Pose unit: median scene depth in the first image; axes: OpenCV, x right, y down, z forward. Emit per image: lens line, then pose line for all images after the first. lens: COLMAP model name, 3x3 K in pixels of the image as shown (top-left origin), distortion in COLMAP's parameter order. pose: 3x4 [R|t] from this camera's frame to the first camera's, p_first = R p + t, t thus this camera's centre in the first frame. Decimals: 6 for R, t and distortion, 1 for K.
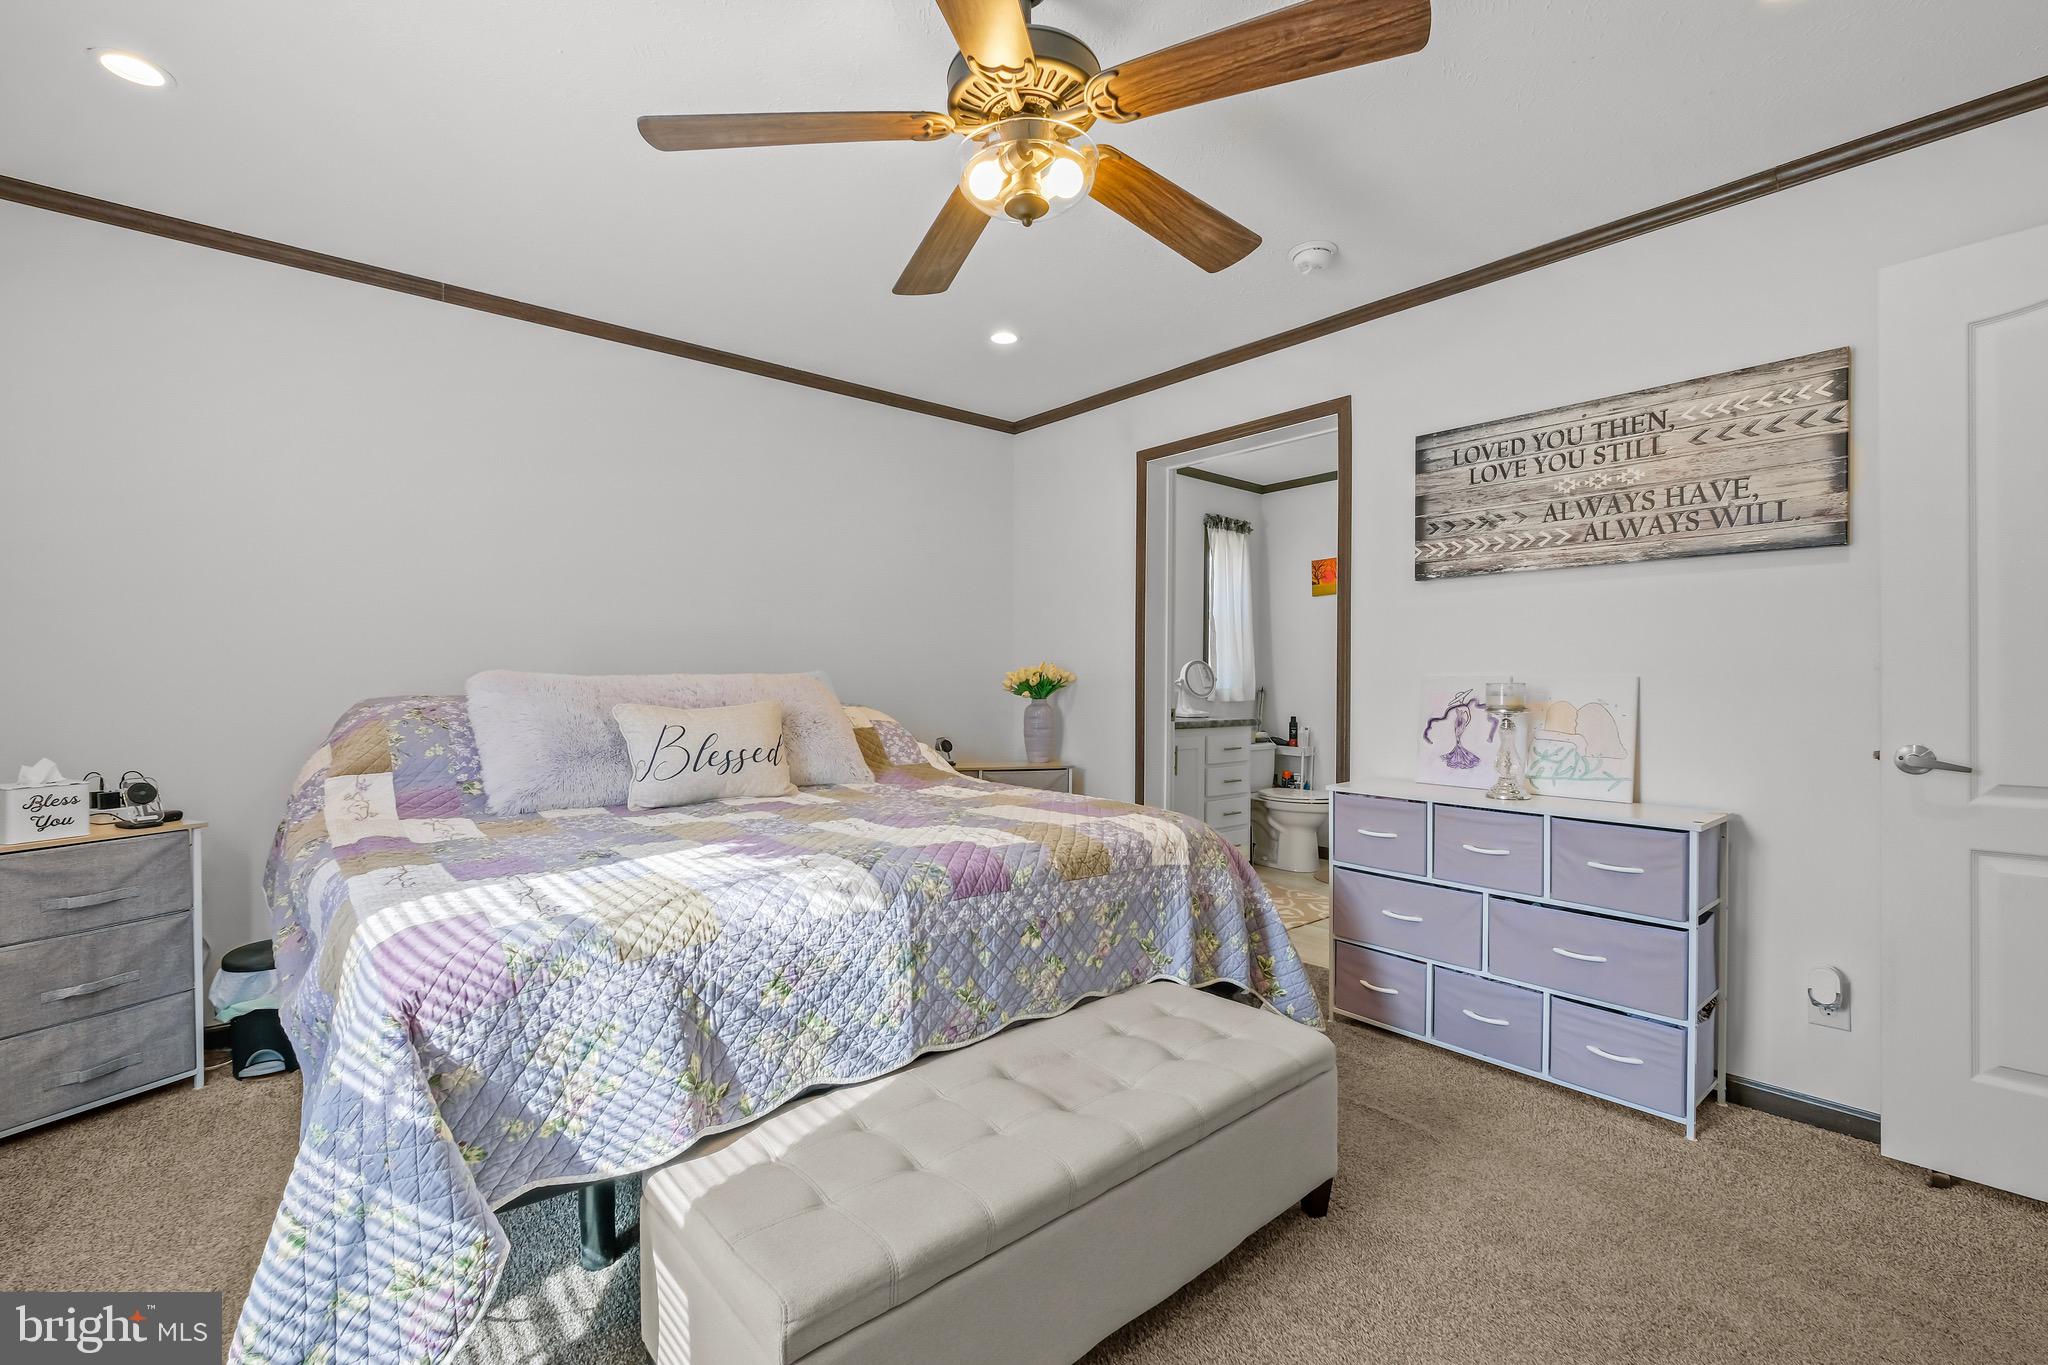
lens RADIAL K [[884.1, 0, 1024.9], [0, 884.1, 688.4], [0, 0, 1]] dist [0.000352, -0.000333]
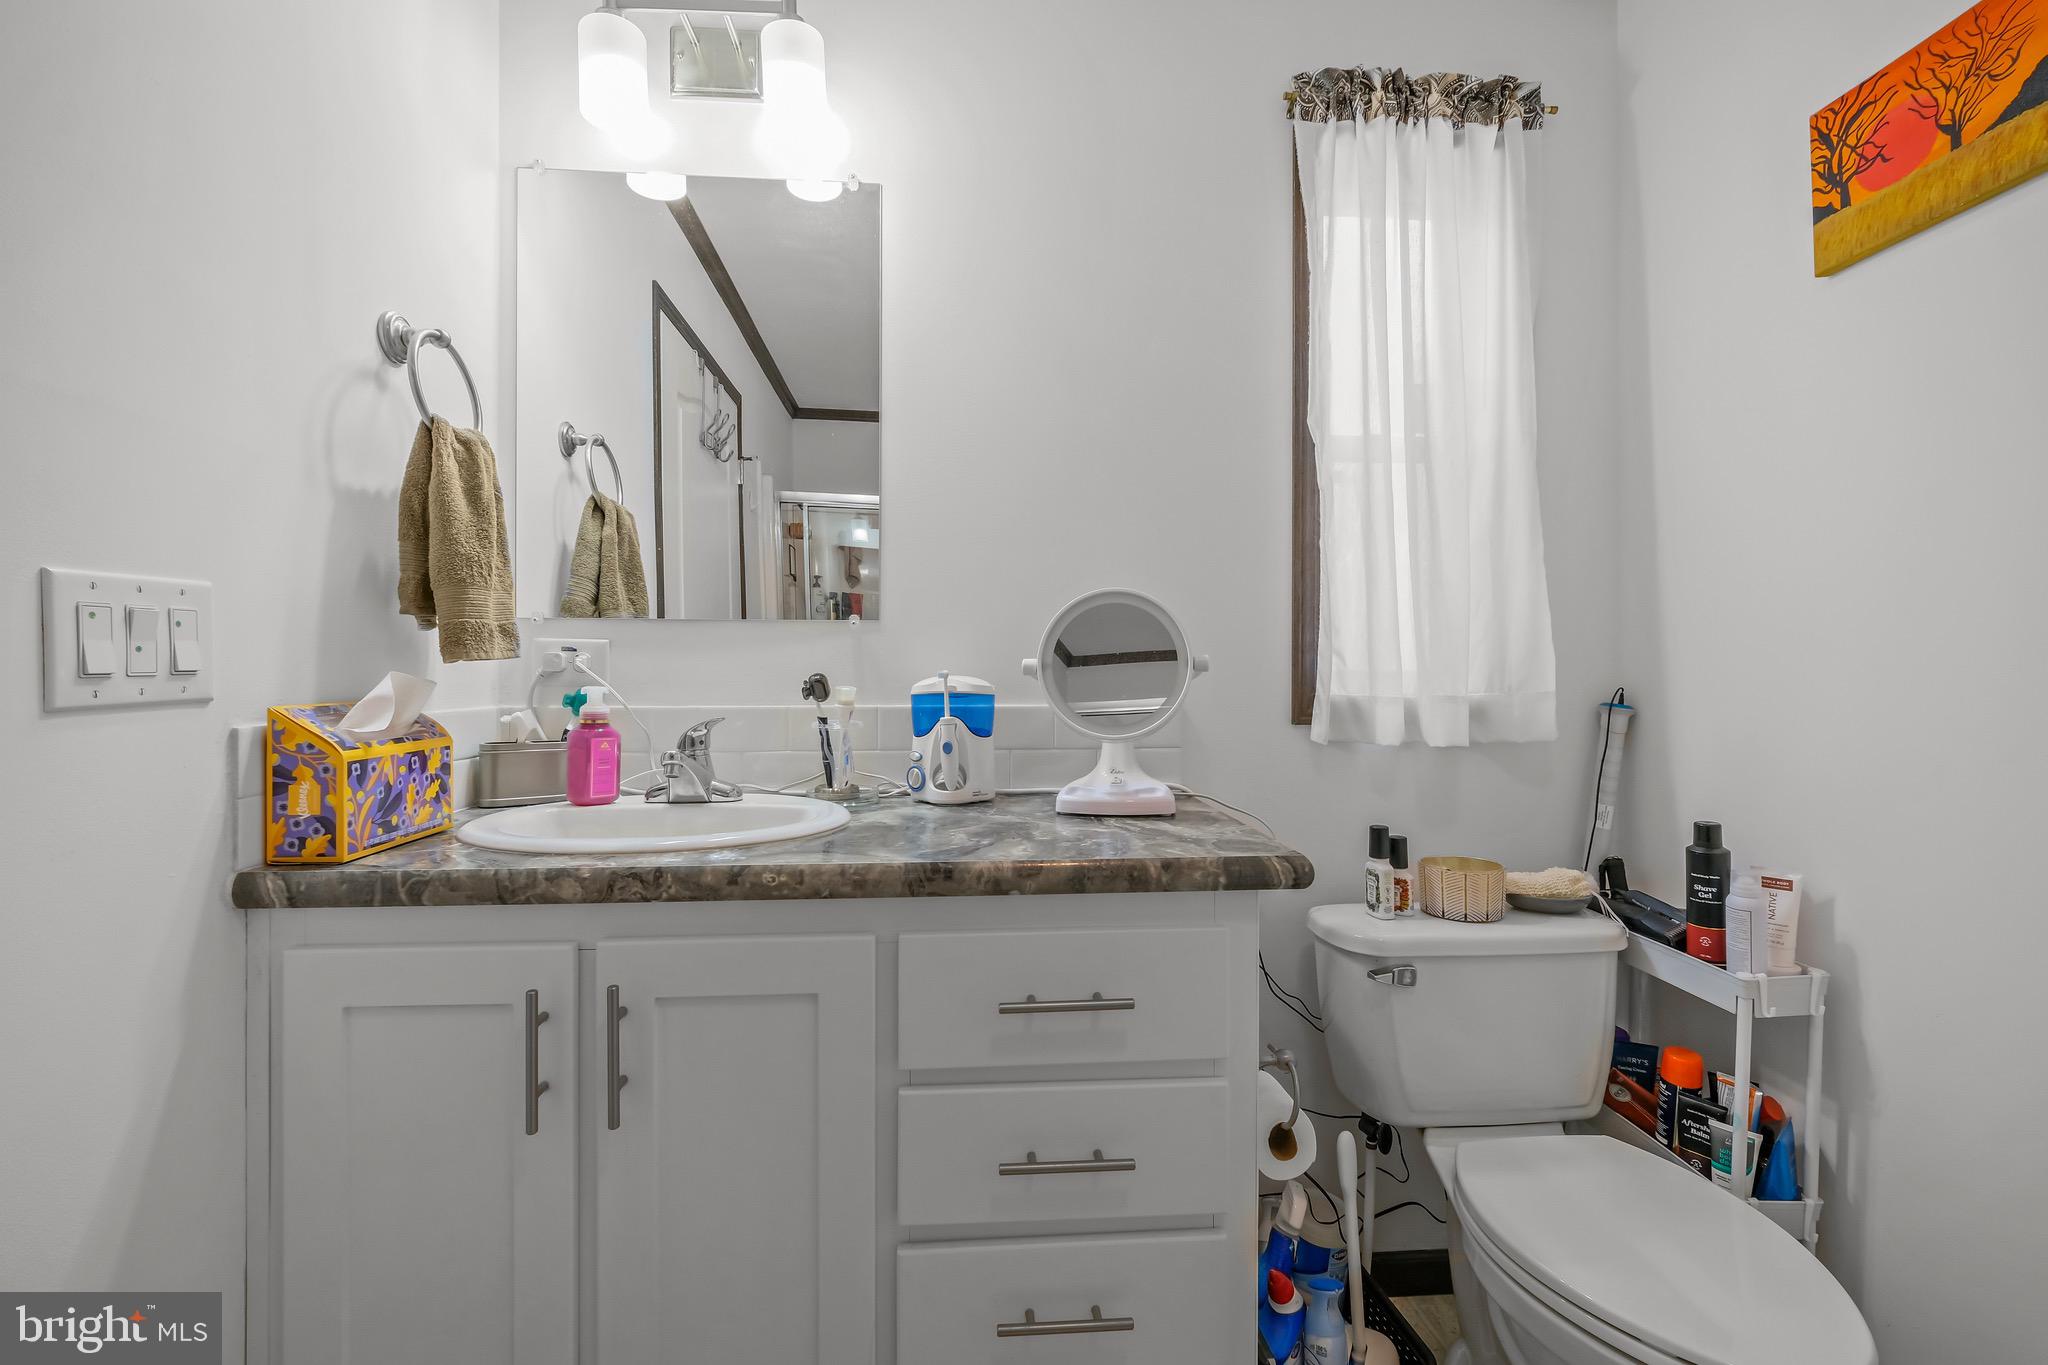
lens RADIAL K [[884.1, 0, 1016.8], [0, 884.1, 672.8], [0, 0, 1]] dist [0.000352, -0.000333]
pose [[0.799070, -0.002746, -0.601231, 0.448496], [0.001221, 0.999995, -0.002944, -0.010732], [0.601236, 0.001618, 0.799070, 1.067825]]
